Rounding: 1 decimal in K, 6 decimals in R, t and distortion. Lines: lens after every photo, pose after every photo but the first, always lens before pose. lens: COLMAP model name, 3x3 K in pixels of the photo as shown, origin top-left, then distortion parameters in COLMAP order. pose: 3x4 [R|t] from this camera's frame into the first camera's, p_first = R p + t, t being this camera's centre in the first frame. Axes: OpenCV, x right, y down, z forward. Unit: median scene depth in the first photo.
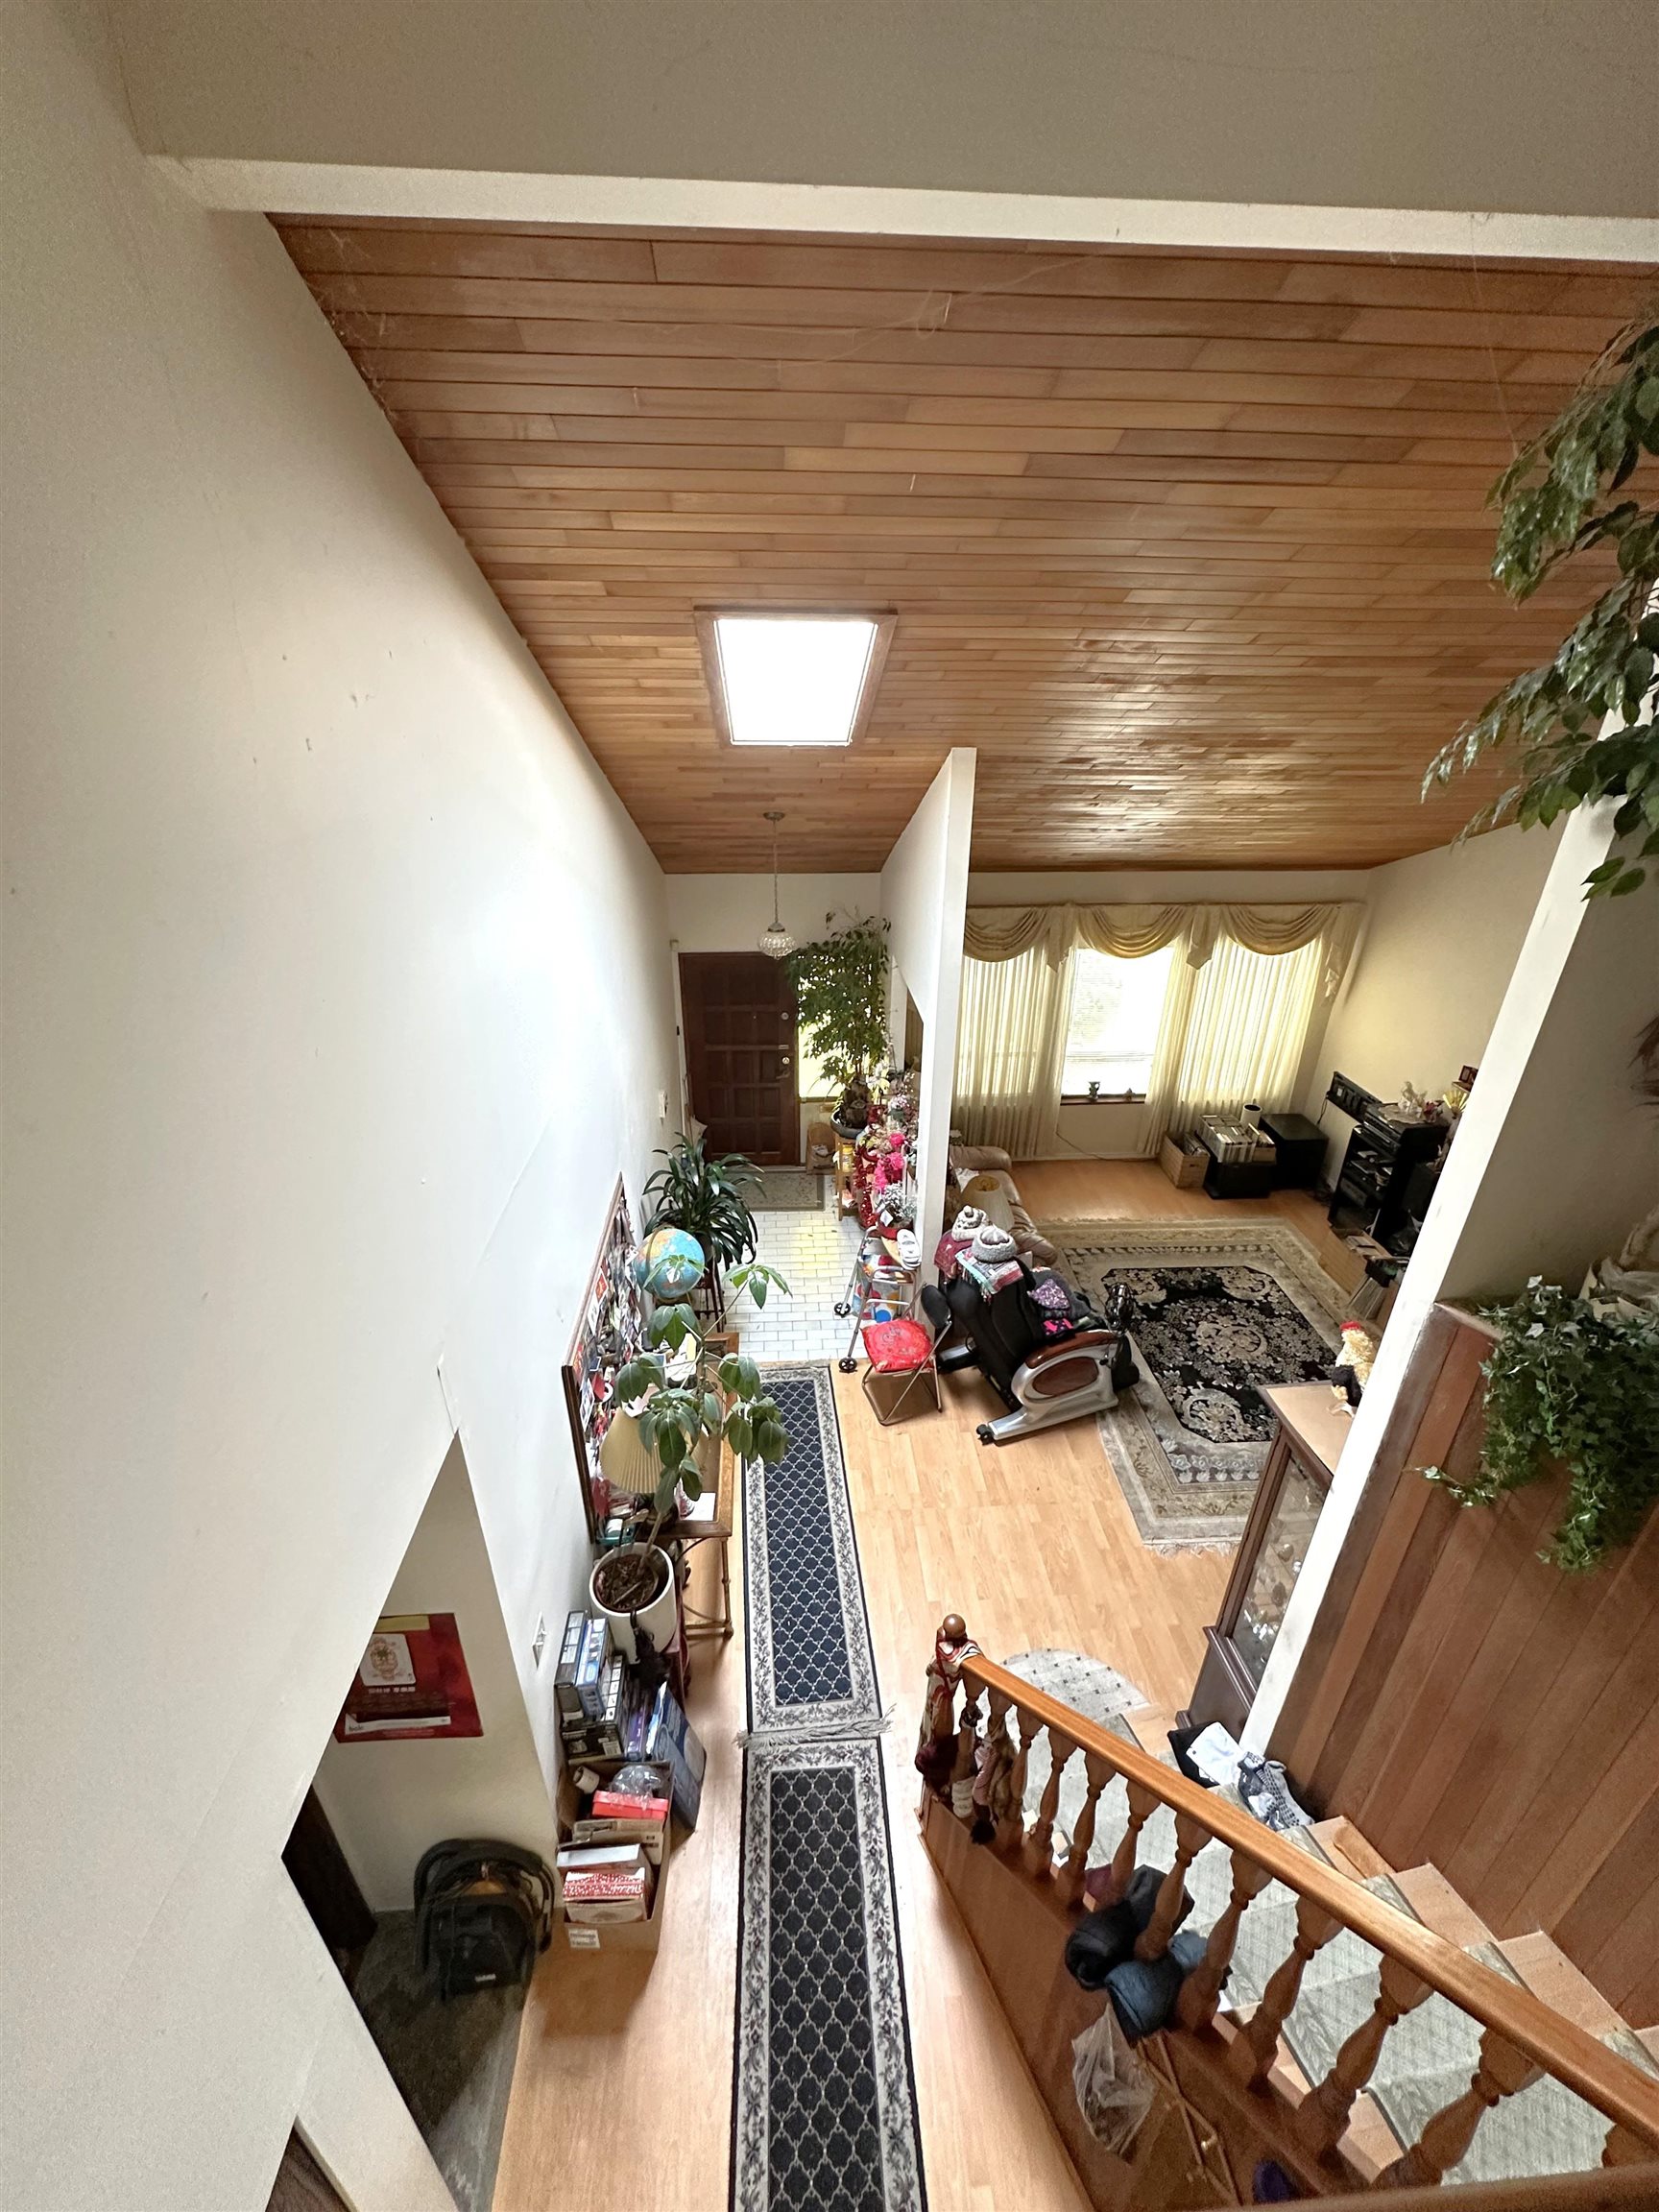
lens RADIAL K [[881.6, 0, 838.5], [0, 881.6, 1104.5], [0, 0, 1]] dist [-0.000984, 0.000728]
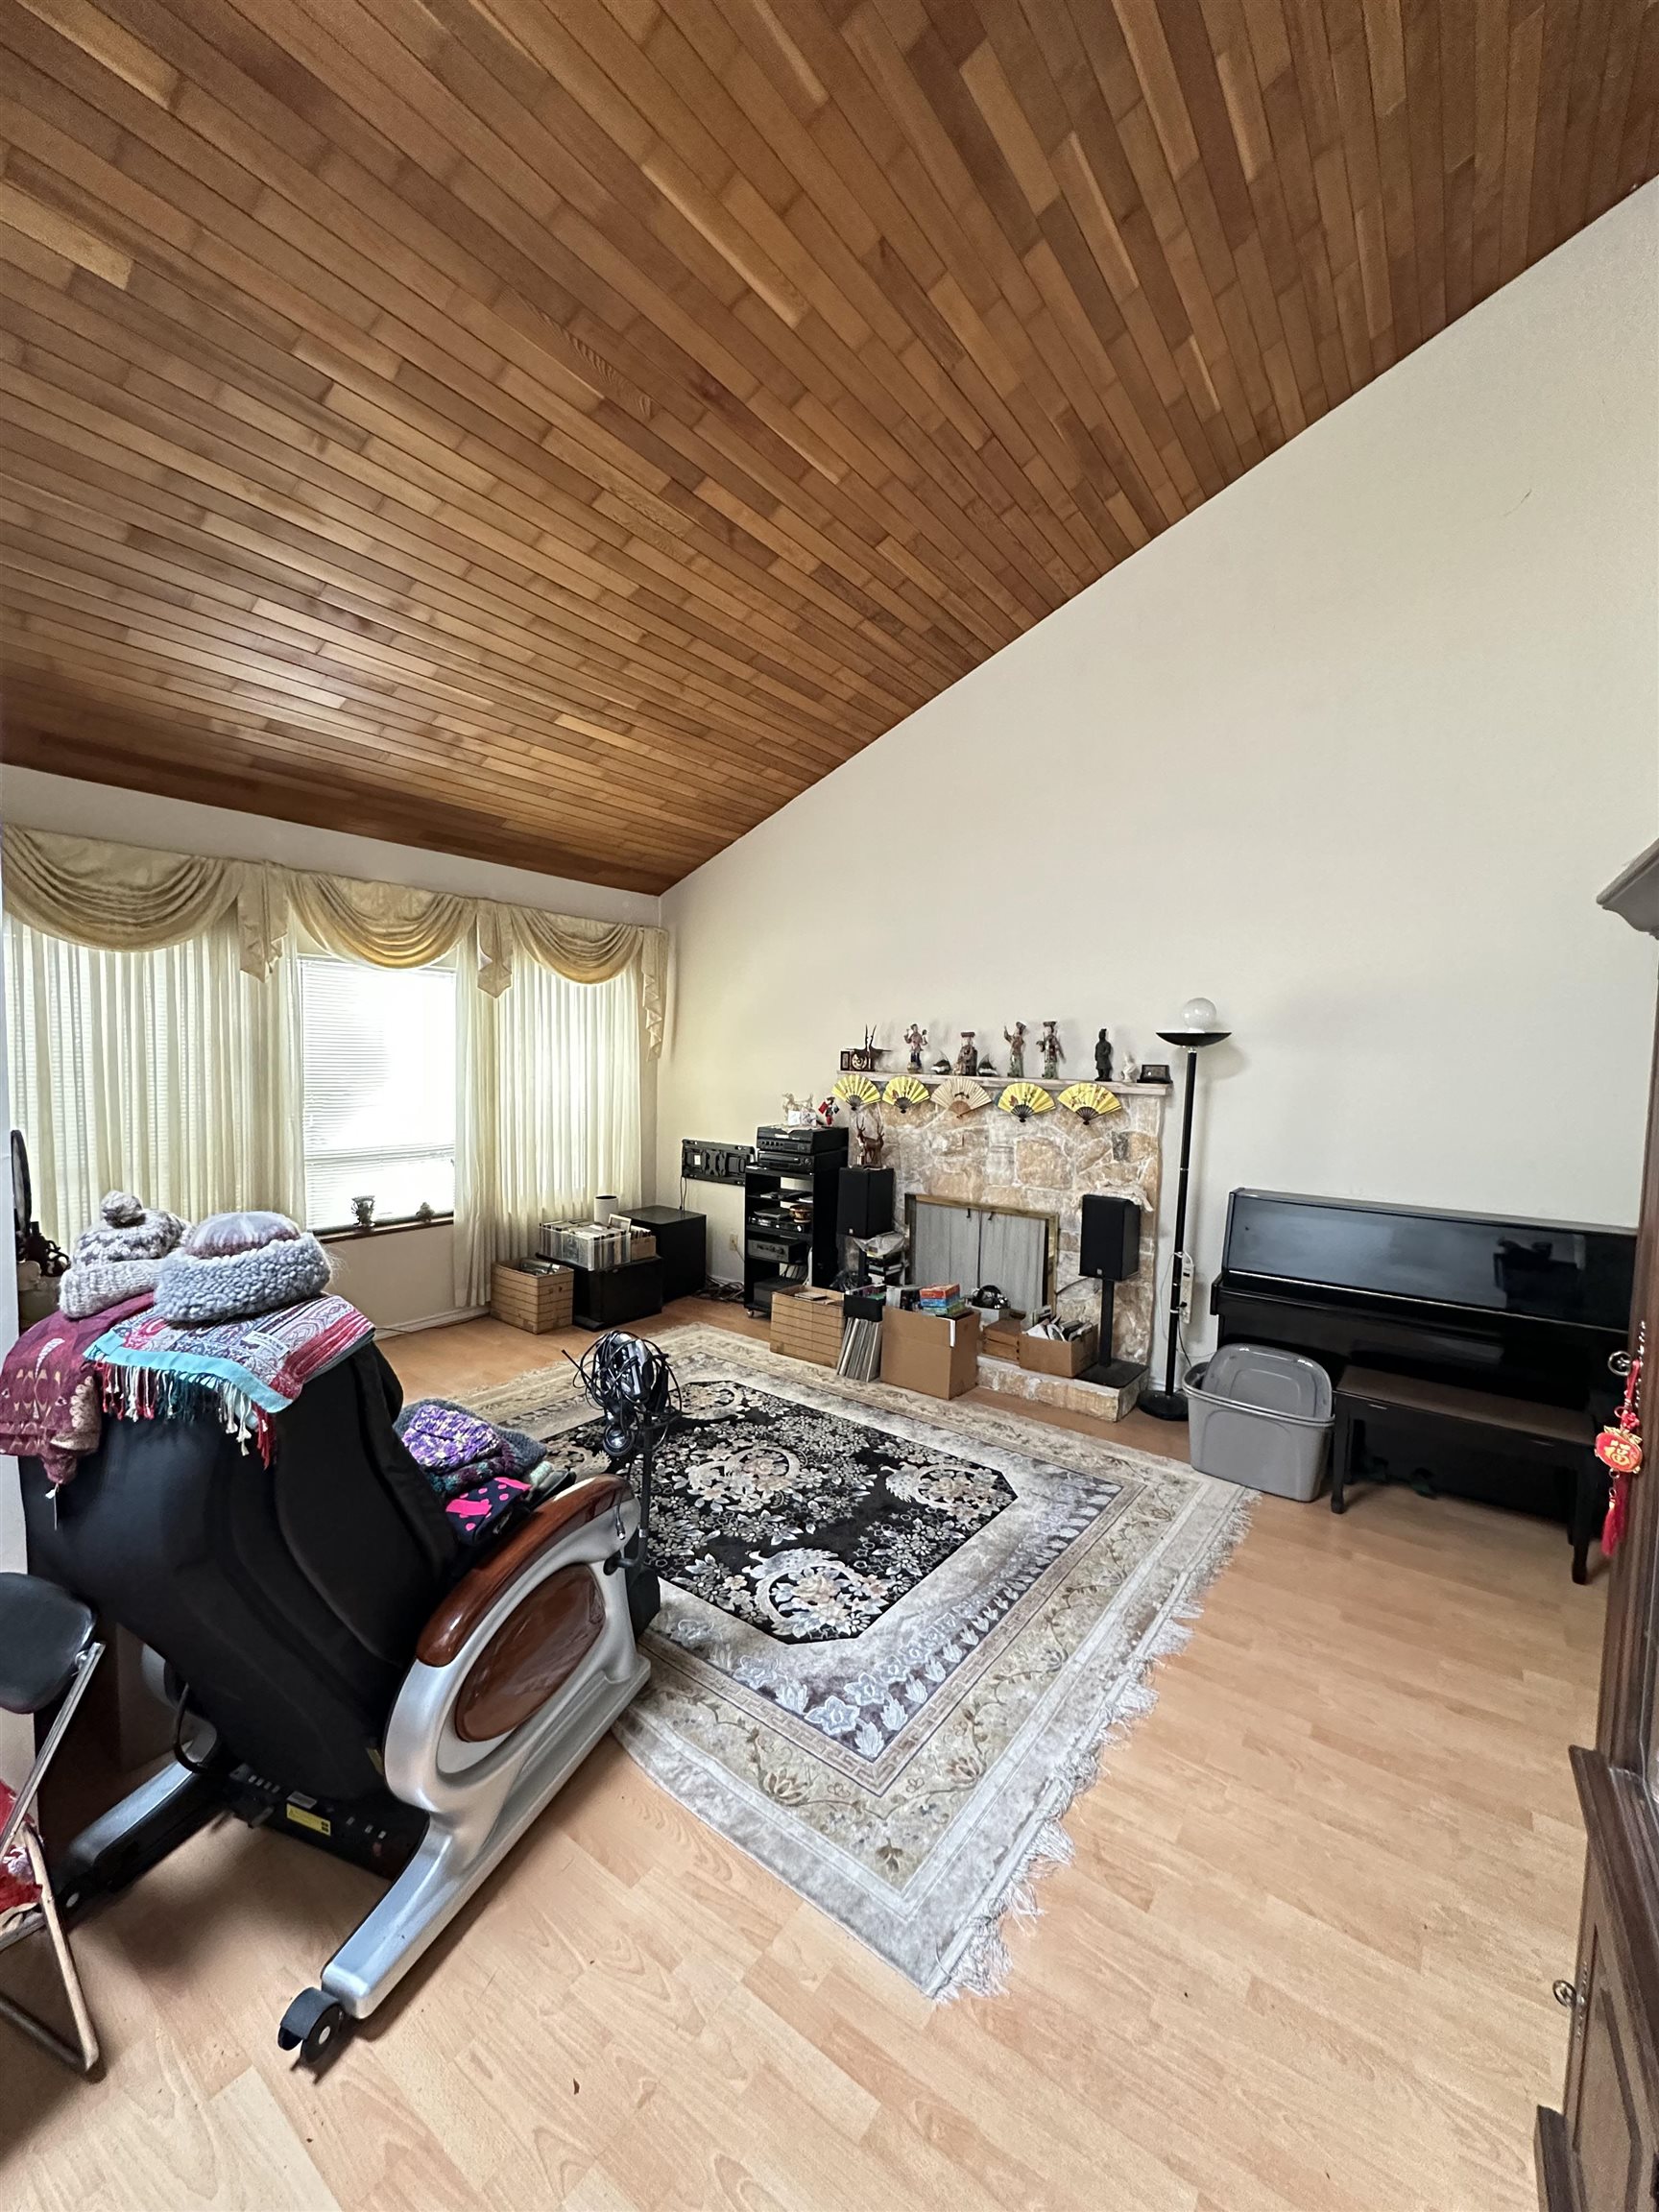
lens RADIAL K [[881.6, 0, 830.1], [0, 881.6, 1107.6], [0, 0, 1]] dist [-0.000984, 0.000728]
pose [[0.649345, -0.045285, 0.759145, 0.061694], [0.316354, 0.923843, -0.215488, 0.180126], [-0.691572, 0.380084, 0.614218, 0.502525]]
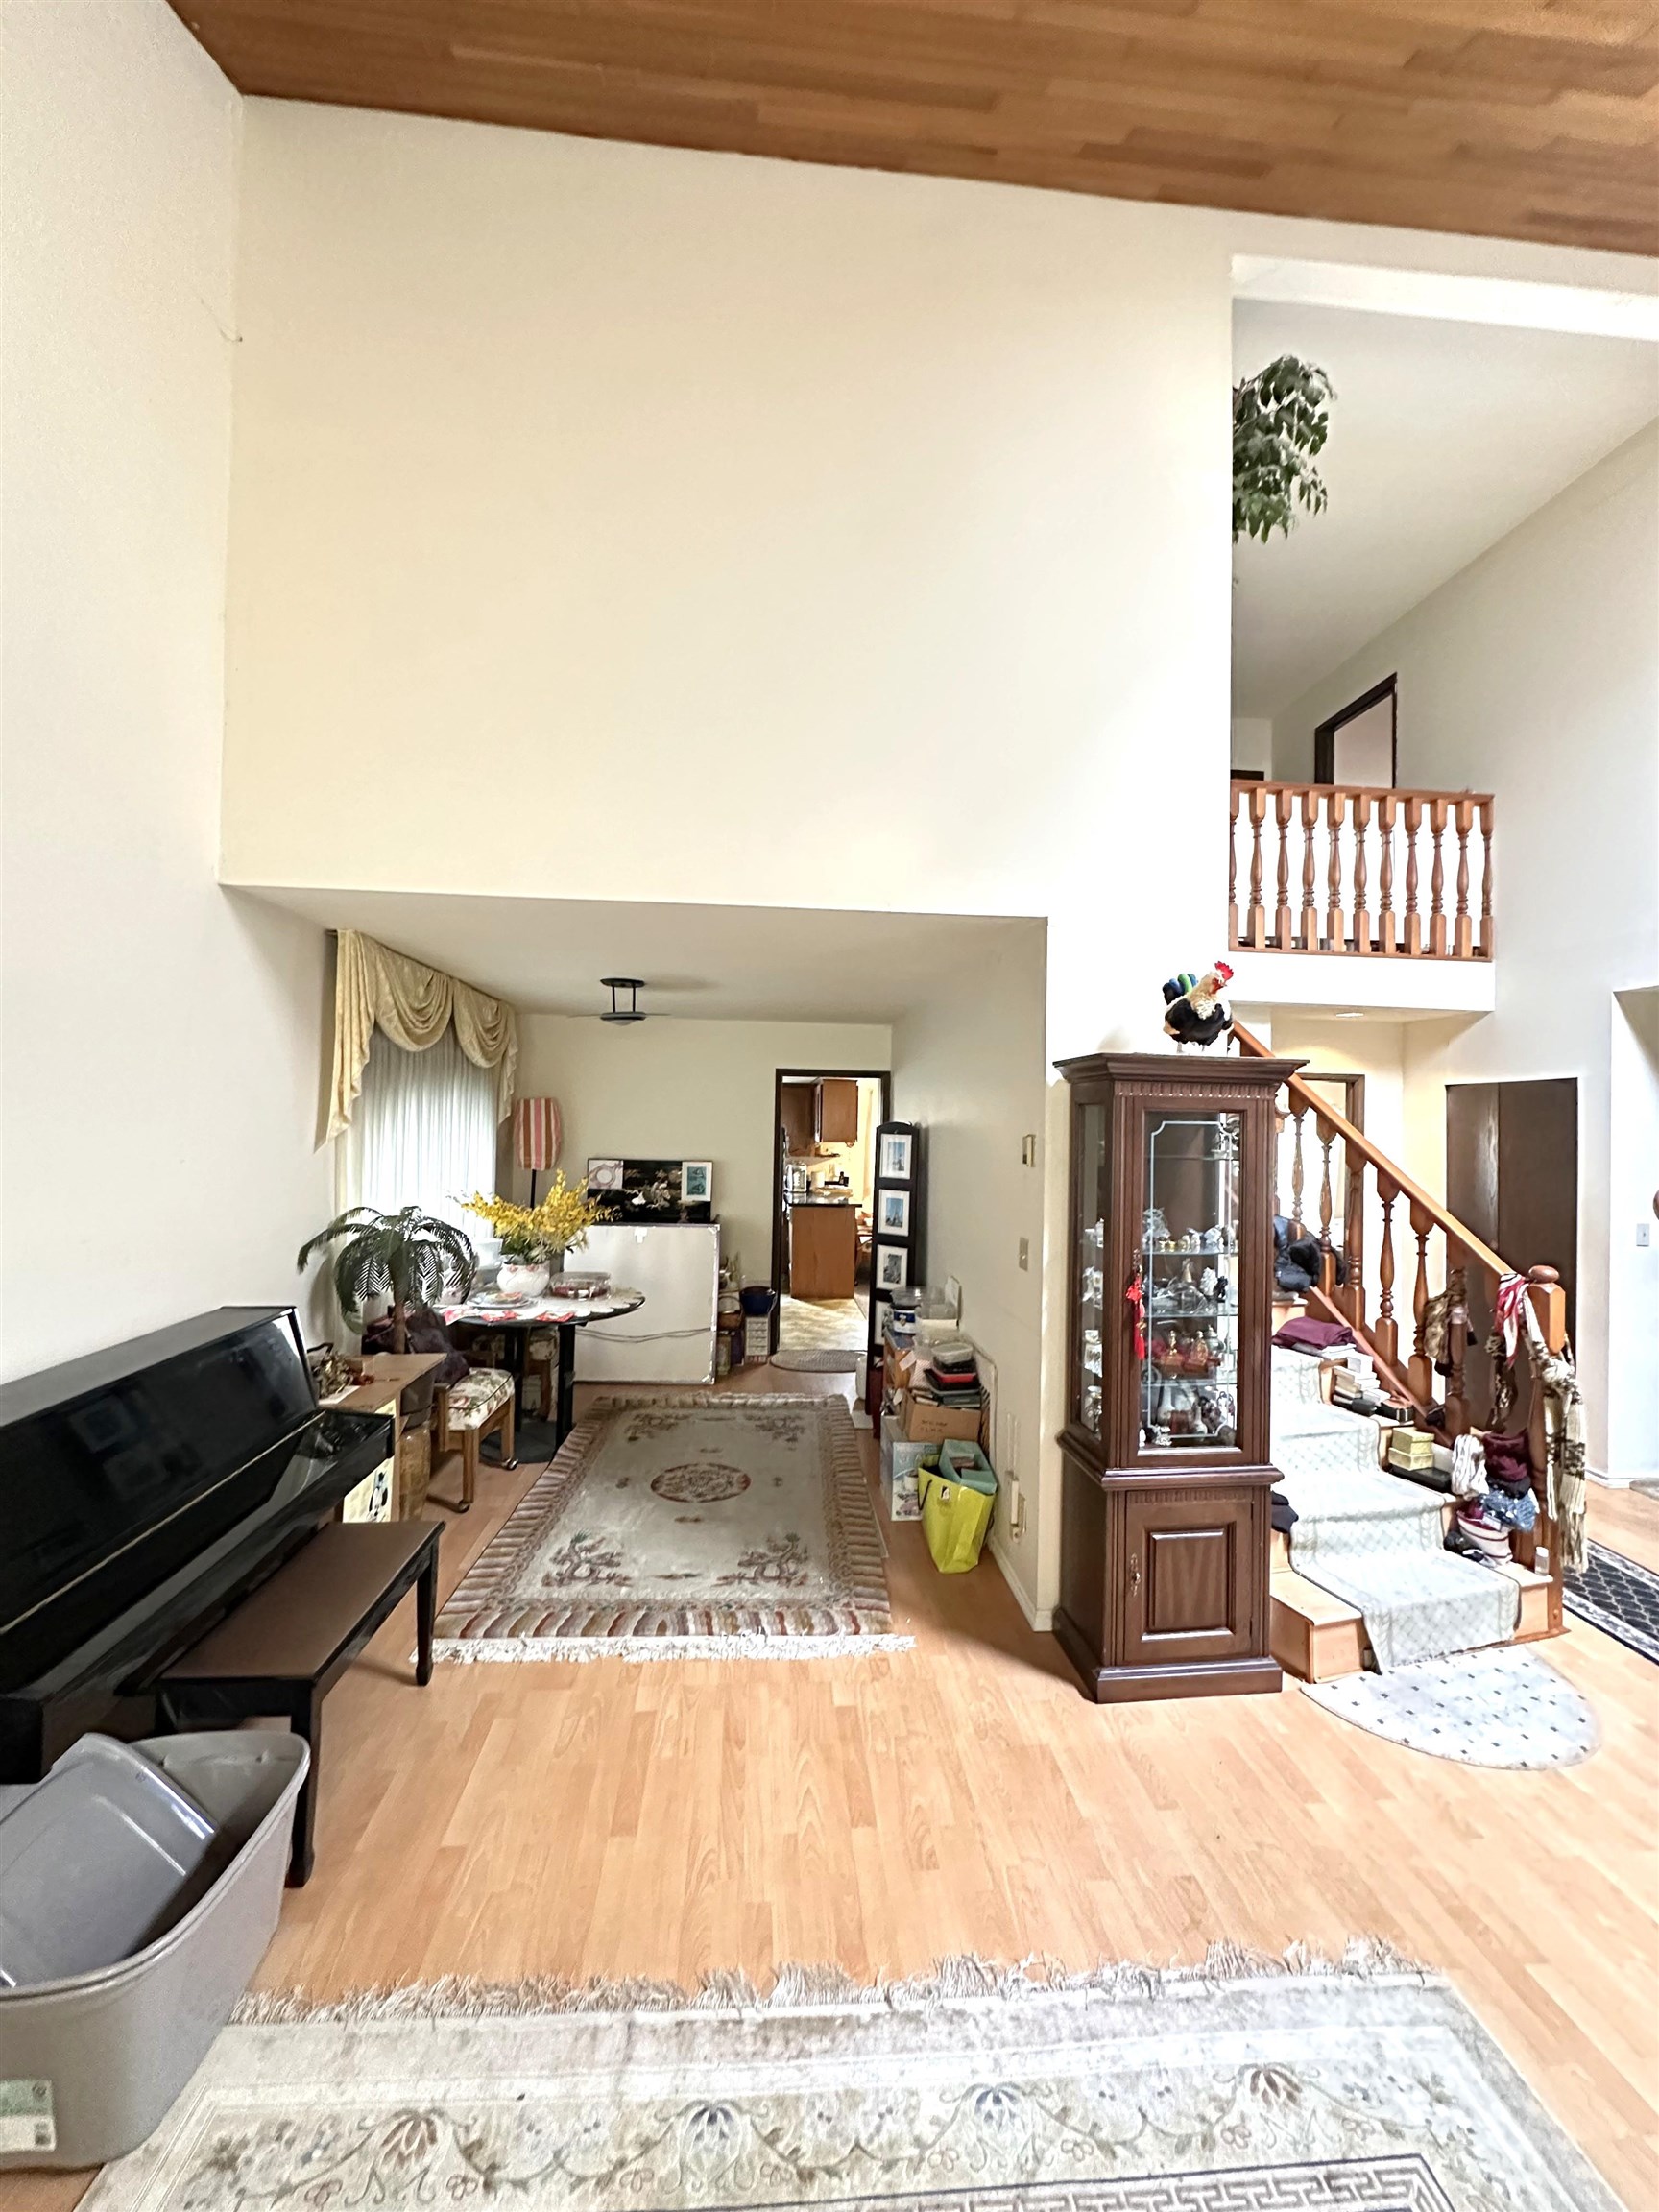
lens RADIAL K [[881.6, 0, 834.5], [0, 881.6, 1105.8], [0, 0, 1]] dist [-0.000984, 0.000728]
pose [[-0.999585, -0.025084, -0.014132, 0.445790], [-0.028687, 0.909340, 0.415064, 0.012050], [0.002439, 0.415297, -0.909683, 0.855044]]
